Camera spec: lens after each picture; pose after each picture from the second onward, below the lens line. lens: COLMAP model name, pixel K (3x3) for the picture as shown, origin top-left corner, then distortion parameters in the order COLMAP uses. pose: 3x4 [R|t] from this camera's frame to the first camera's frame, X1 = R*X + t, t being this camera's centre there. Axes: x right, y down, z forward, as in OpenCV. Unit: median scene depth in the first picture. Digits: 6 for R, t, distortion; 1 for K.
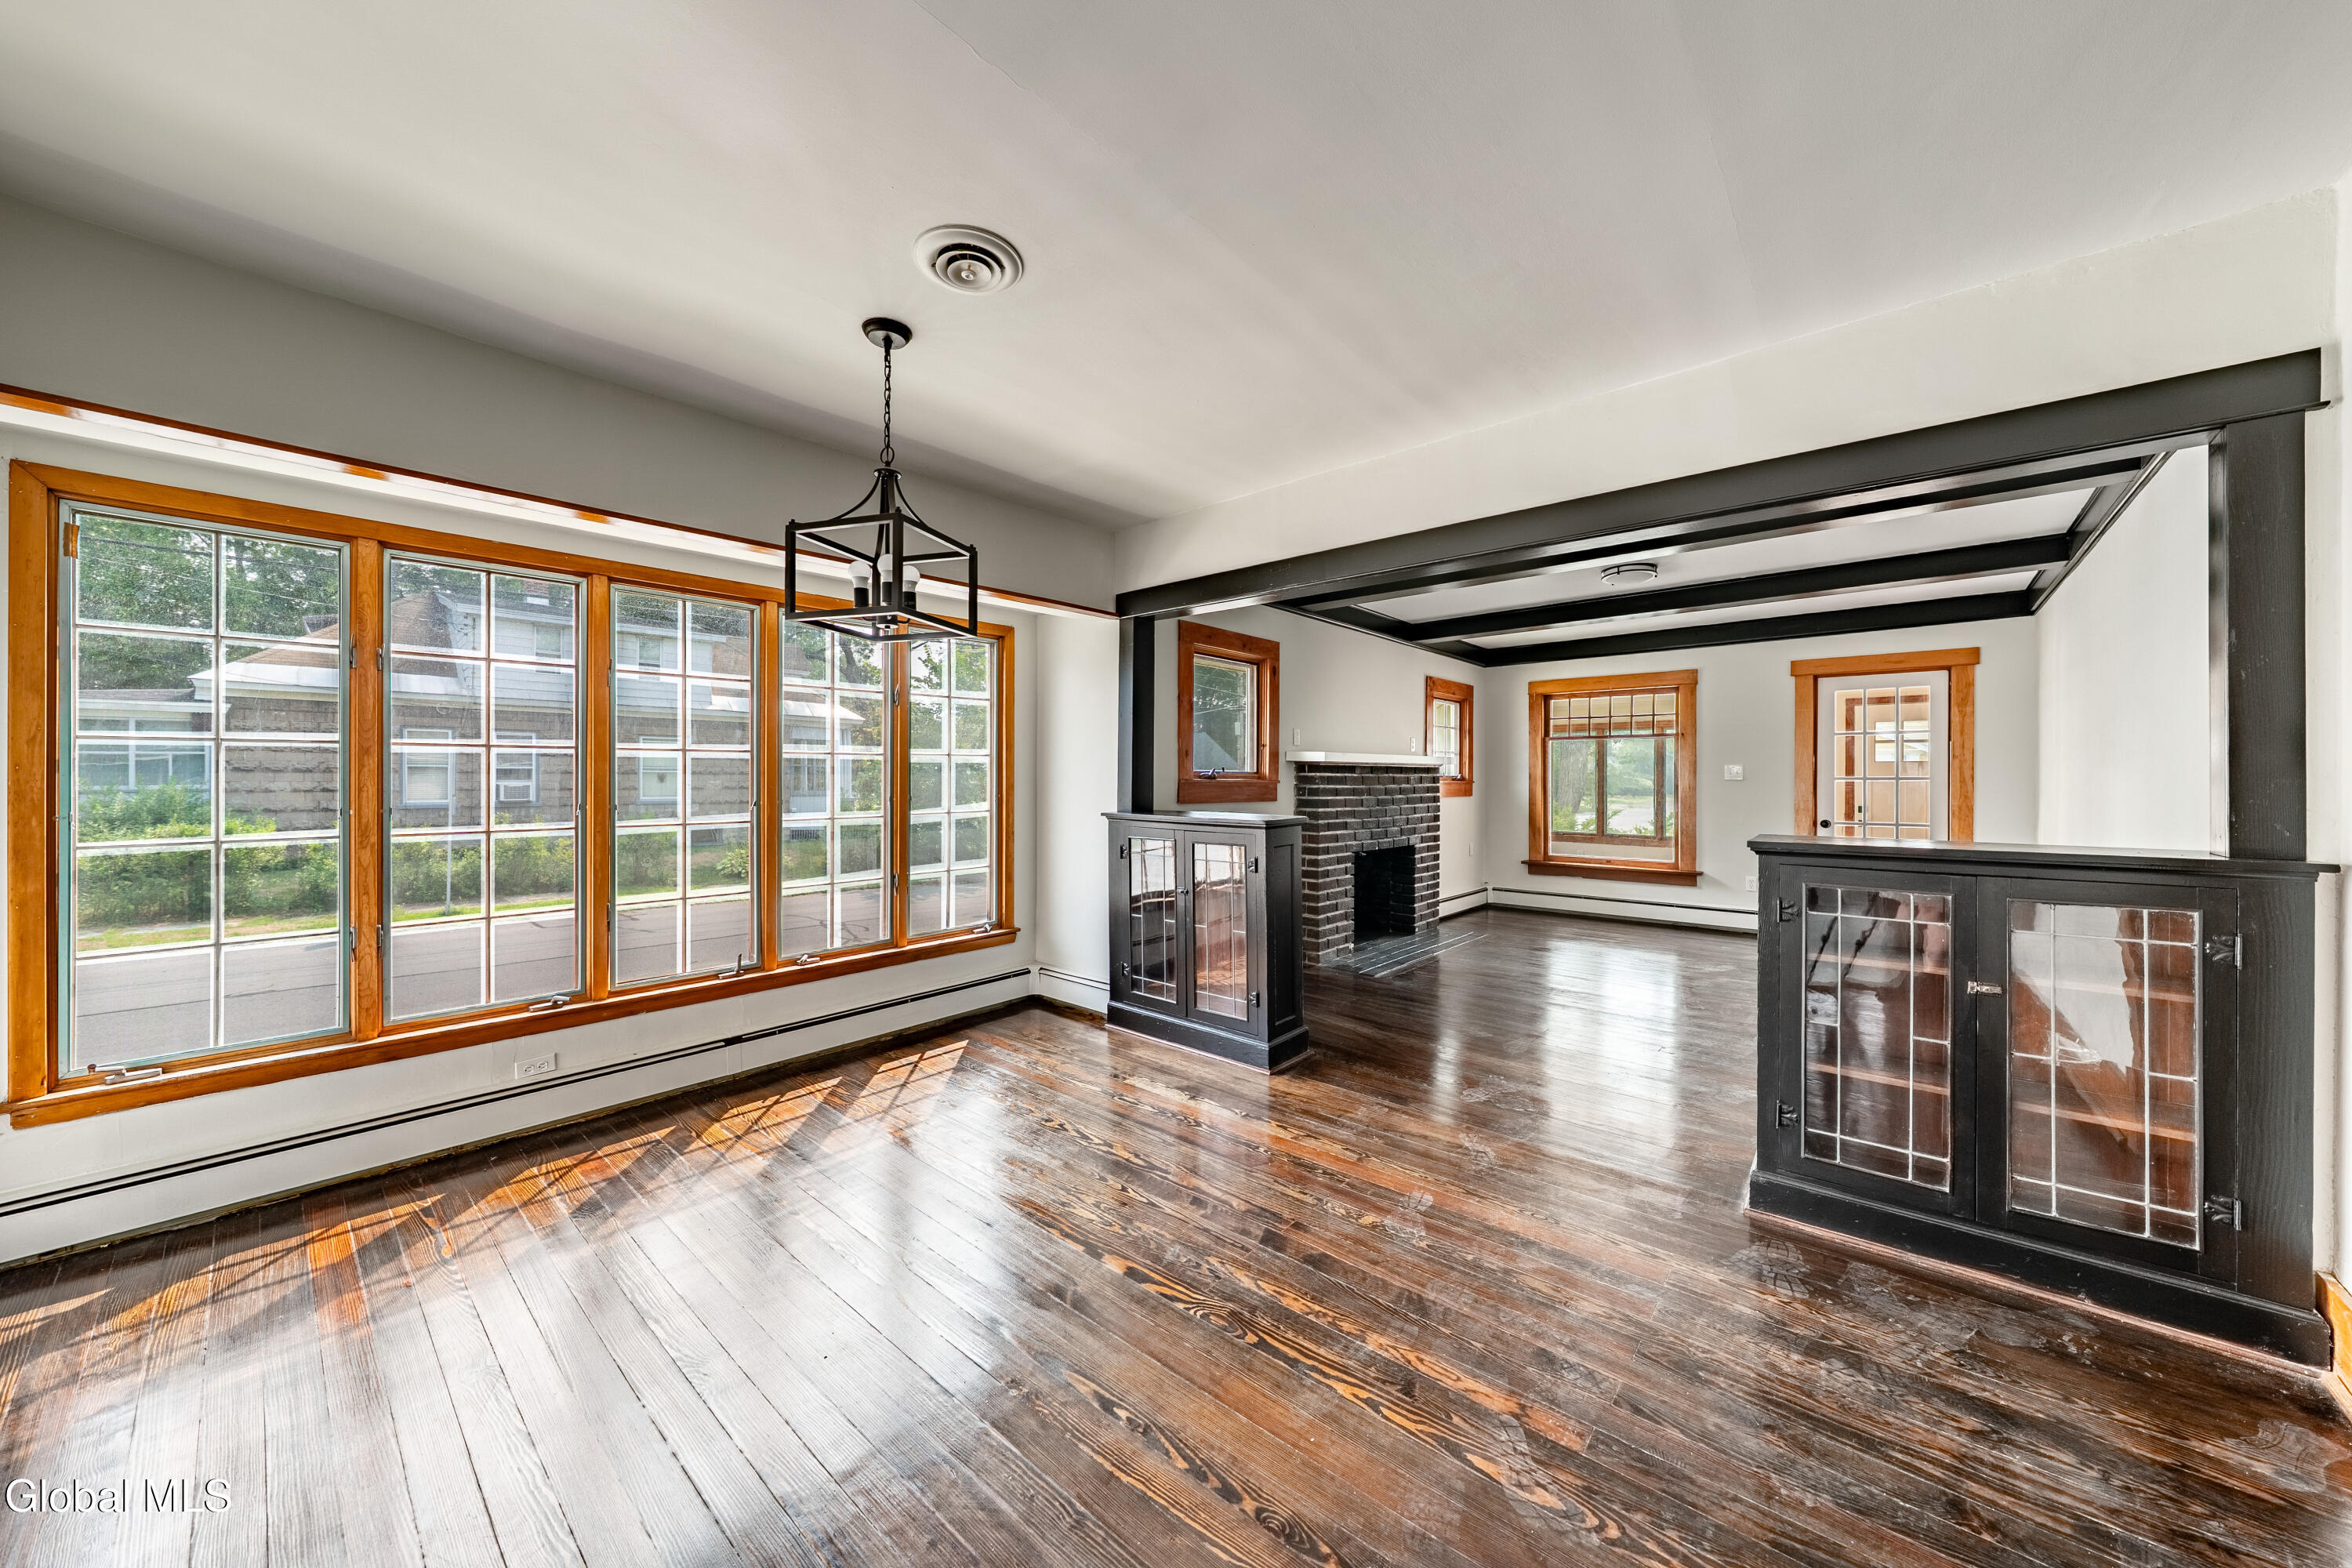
lens RADIAL K [[816.7, 0, 1179.4], [0, 816.7, 781.1], [0, 0, 1]] dist [0.001986, 0.000203]
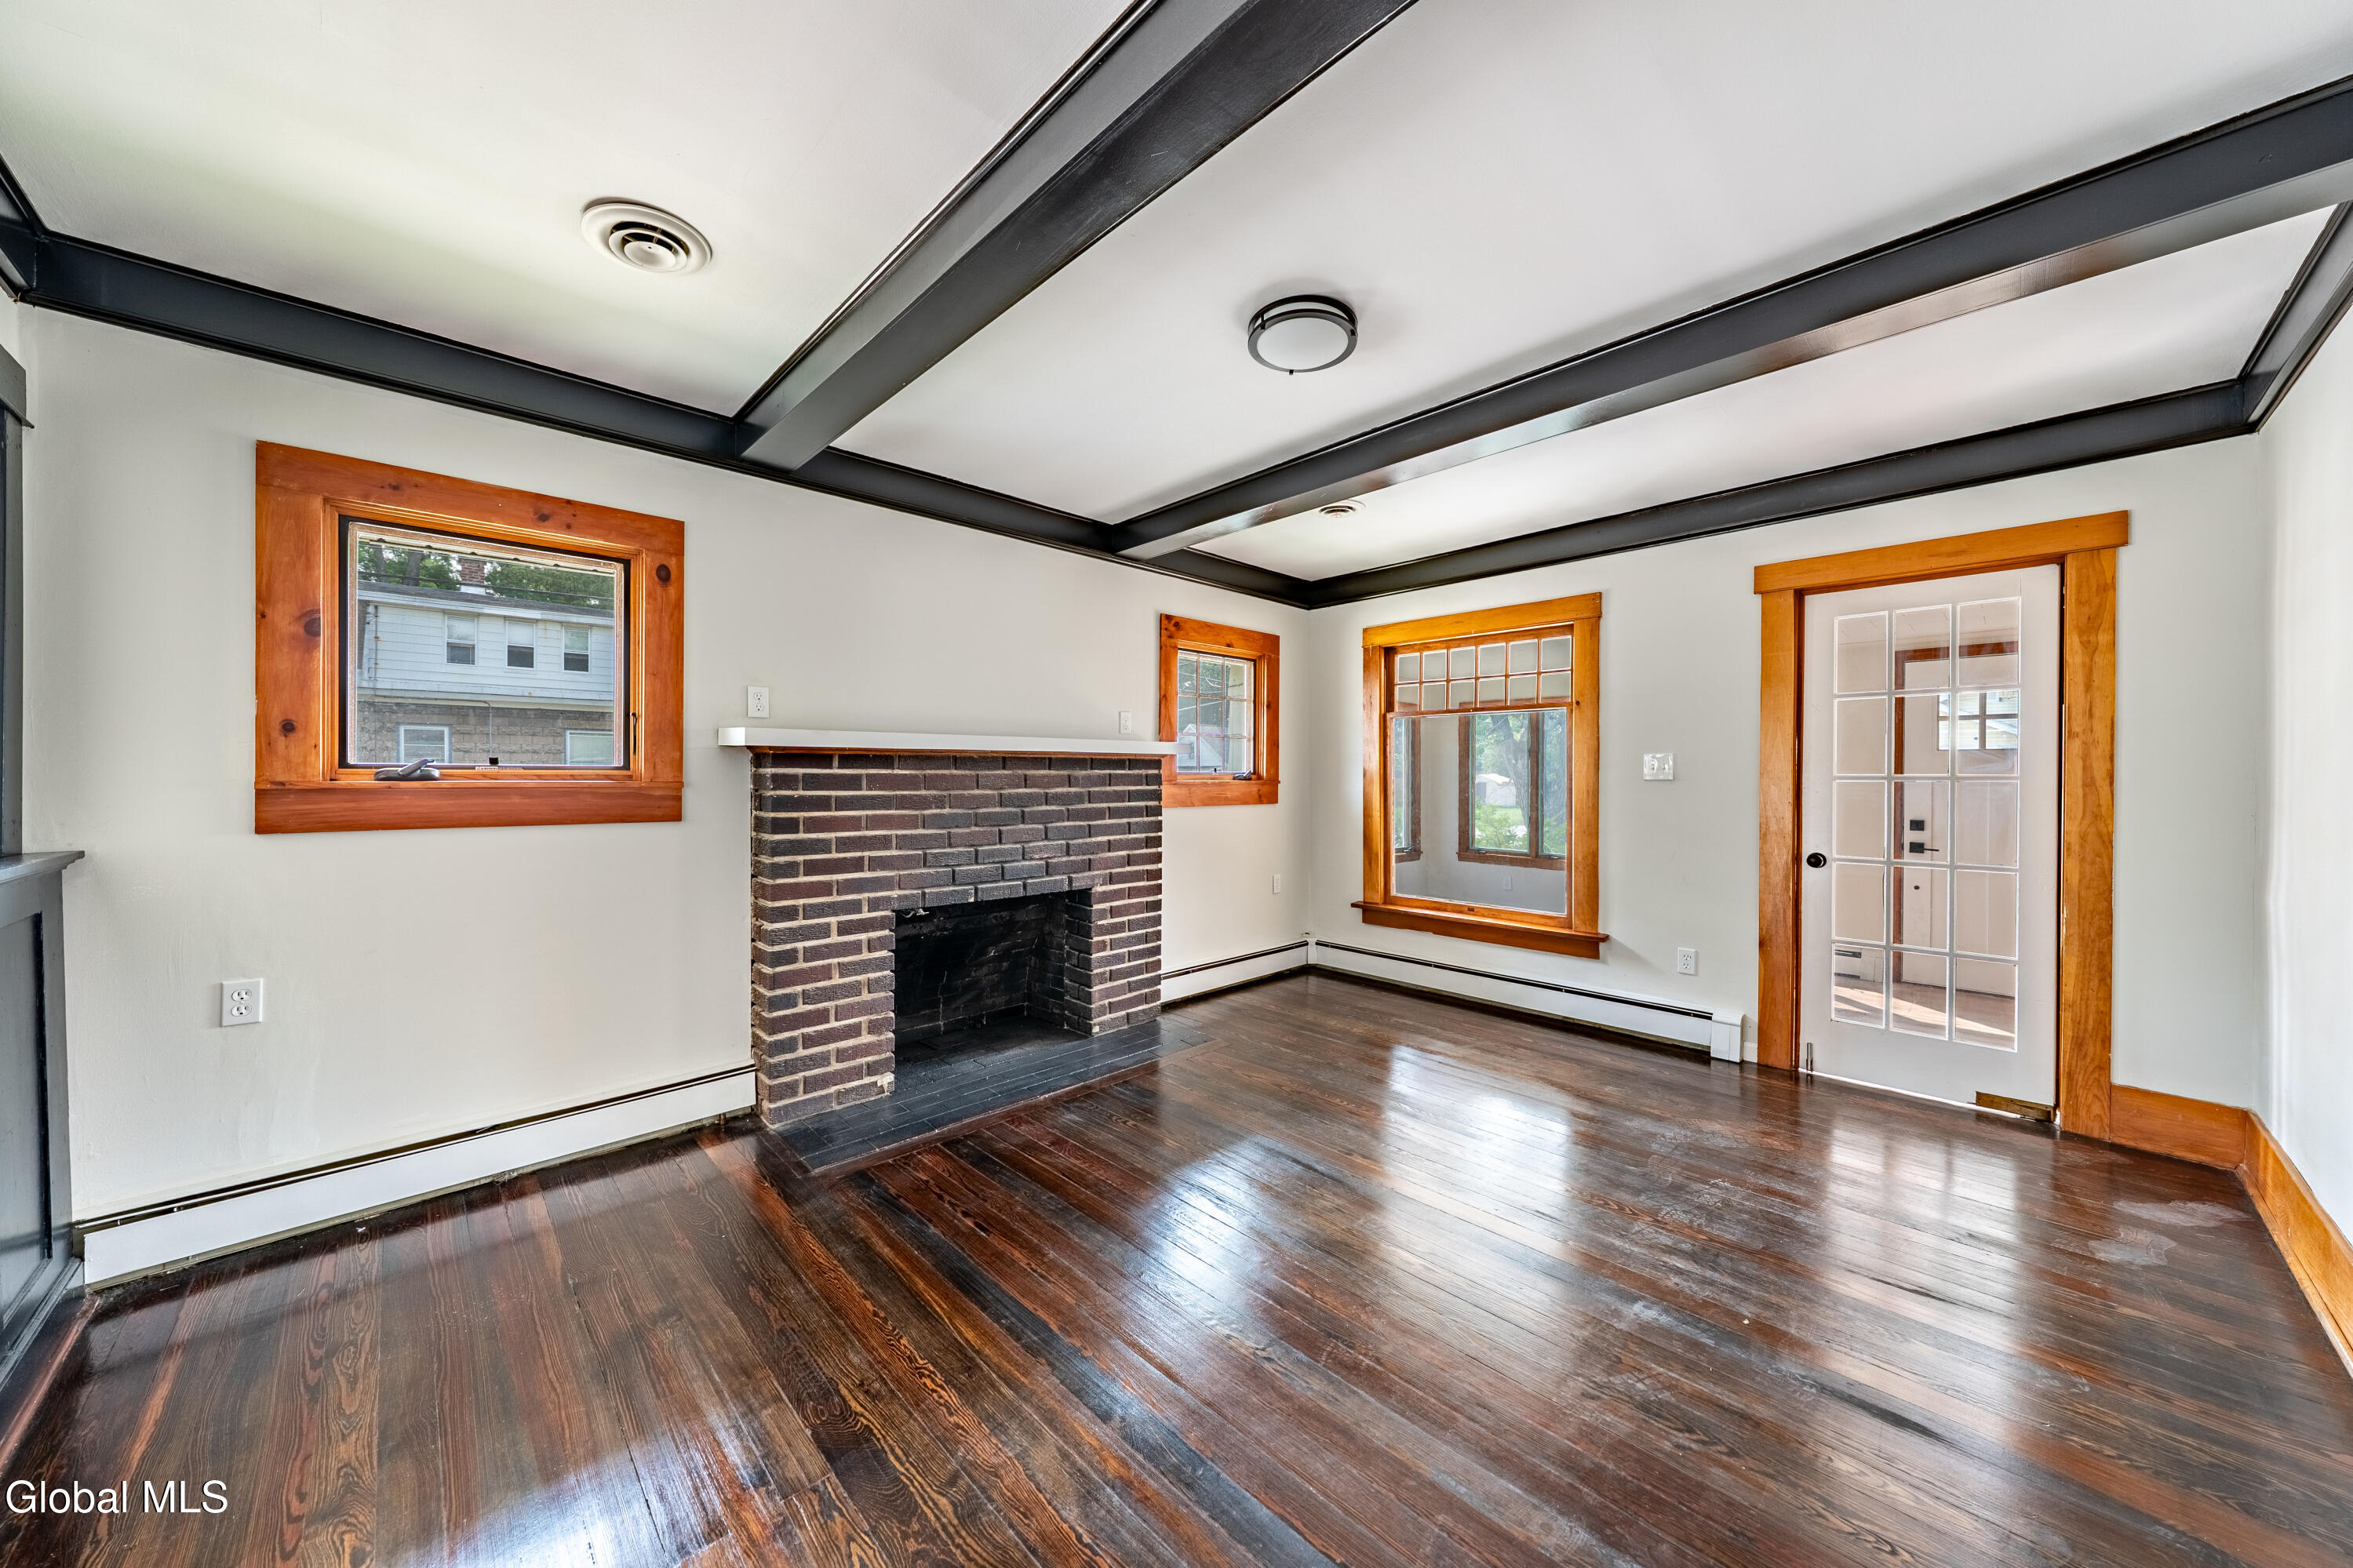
lens RADIAL K [[816.9, 0, 1170.1], [0, 816.9, 783.1], [0, 0, 1]] dist [0.001986, 0.000203]
pose [[0.996390, 0.001527, -0.084884, 0.380501], [-0.001073, 0.999985, 0.005386, -0.002224], [0.084891, -0.005276, 0.996376, 0.392147]]
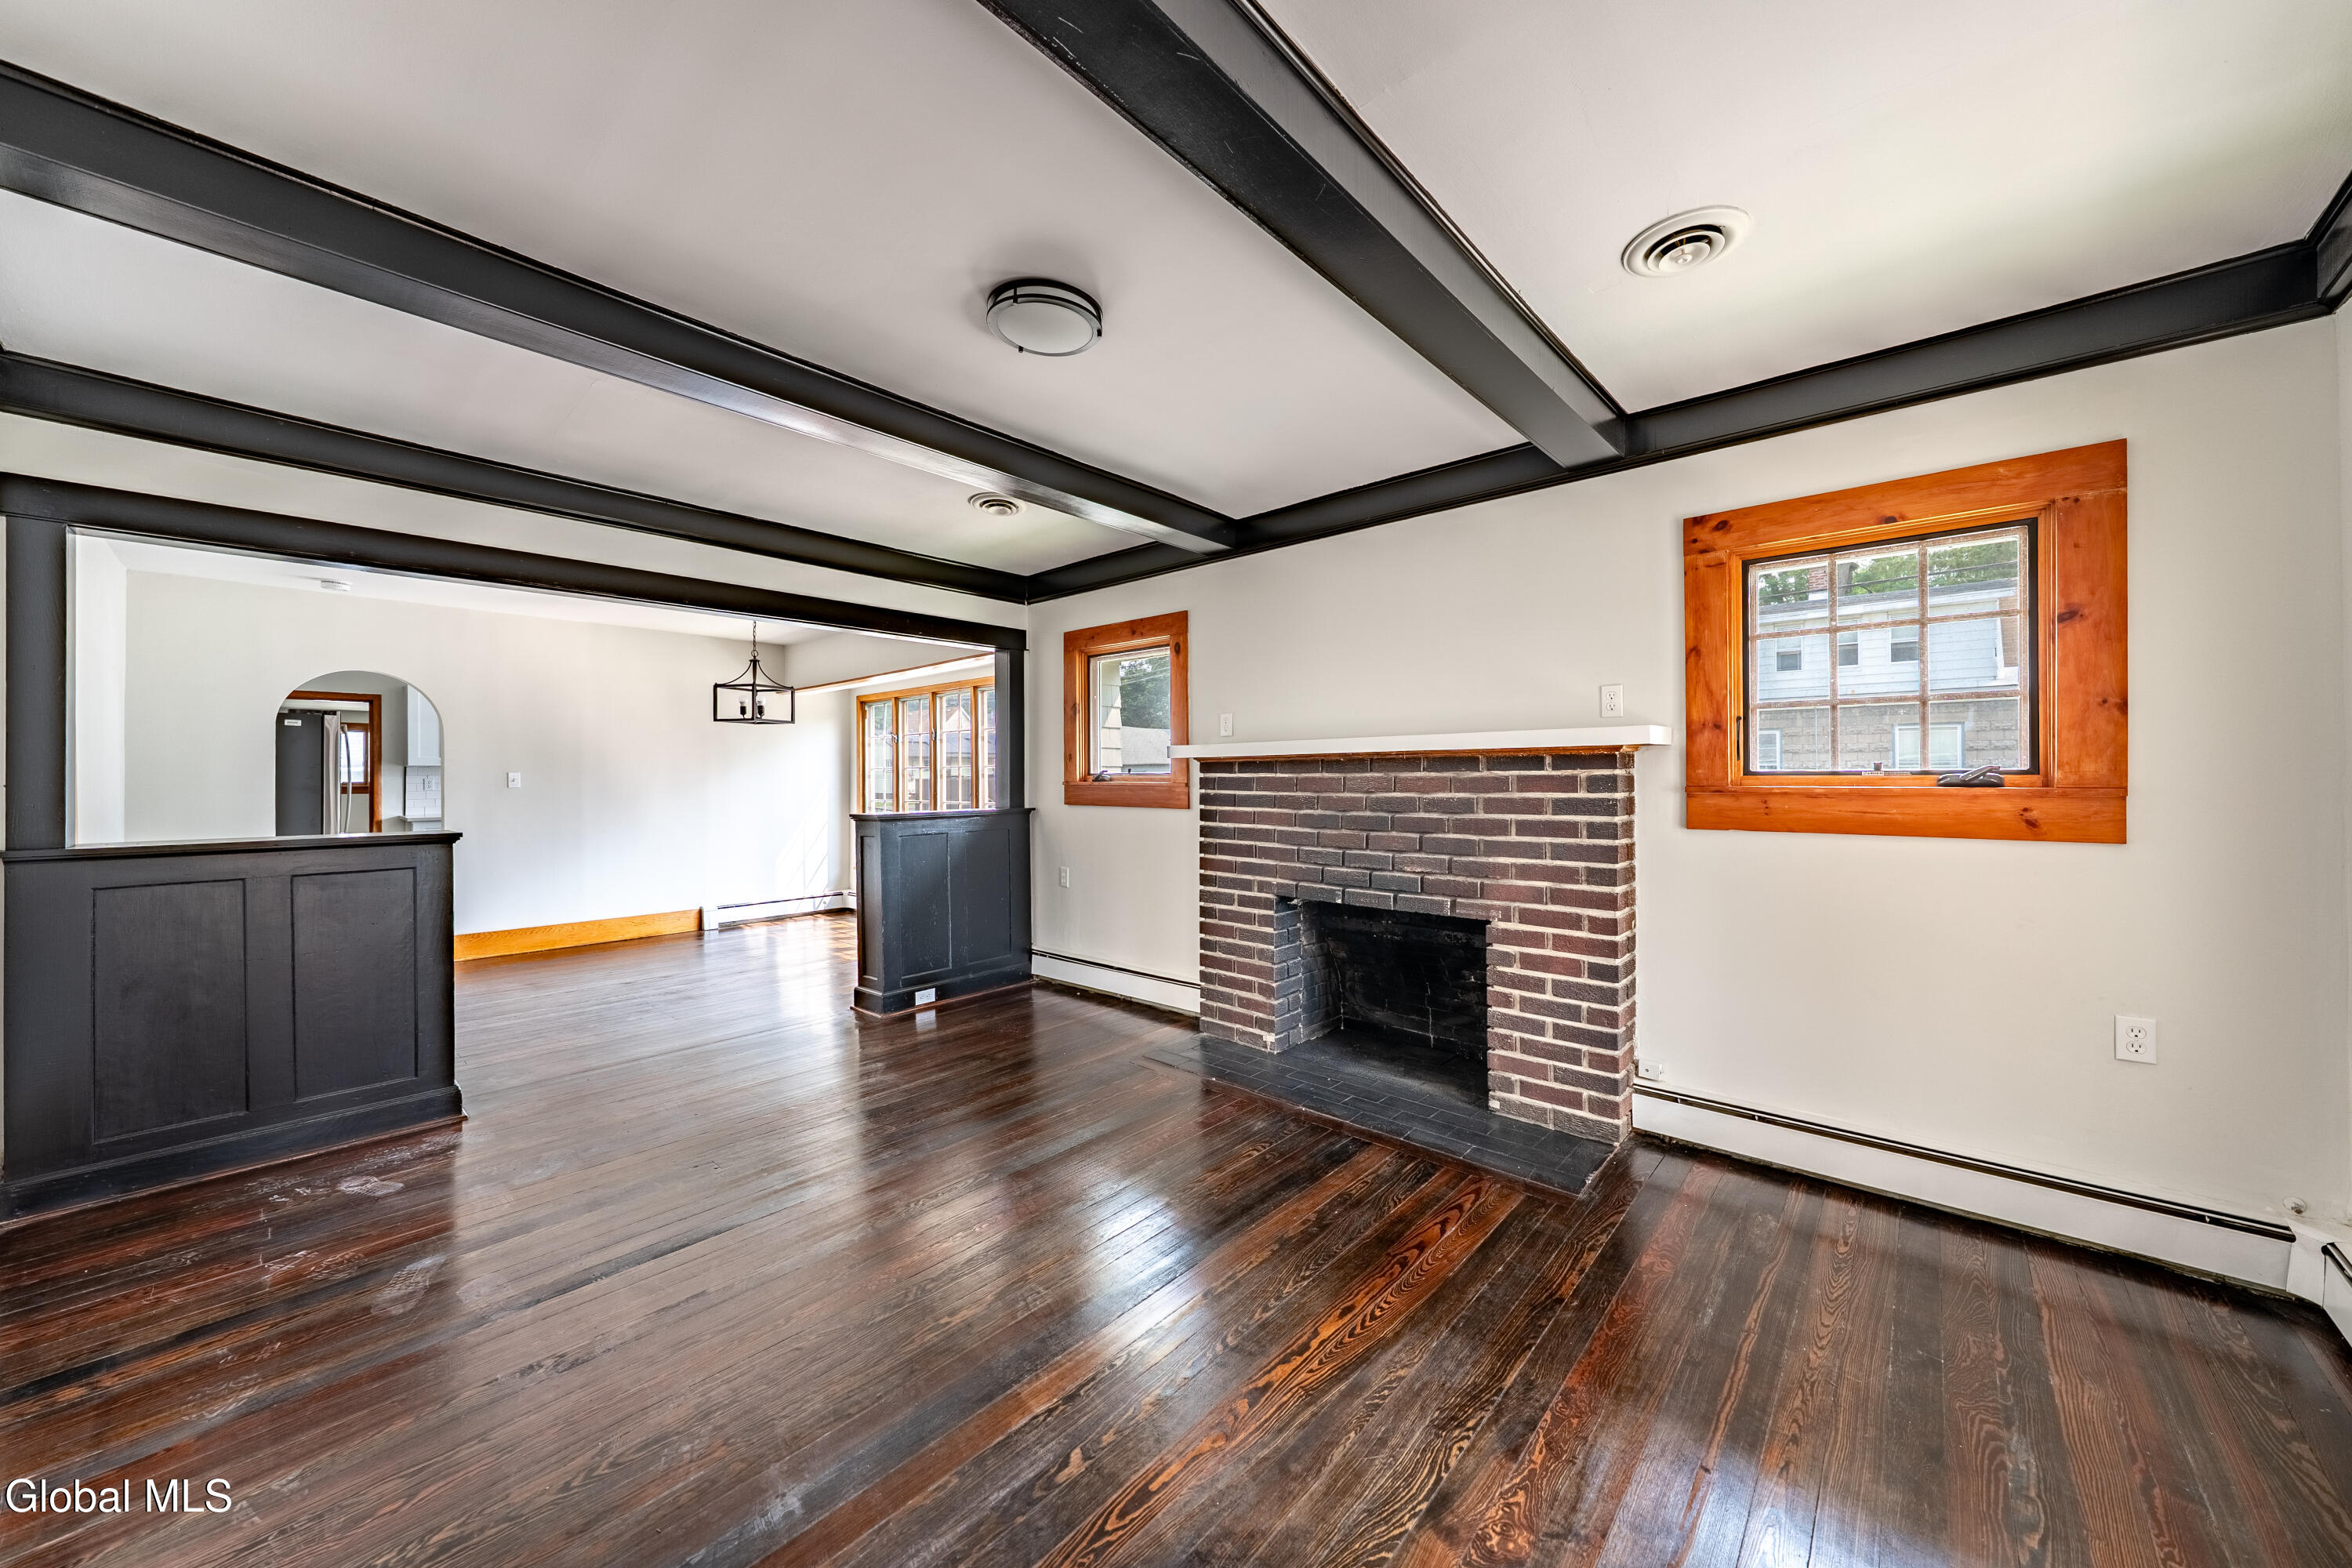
lens RADIAL K [[816.7, 0, 1181.2], [0, 816.7, 776.7], [0, 0, 1]] dist [0.001986, 0.000203]
pose [[-0.005941, -0.000103, -0.999982, 0.731409], [-0.000248, 1.000000, -0.000102, -0.005107], [0.999982, 0.000247, -0.005942, 0.792775]]
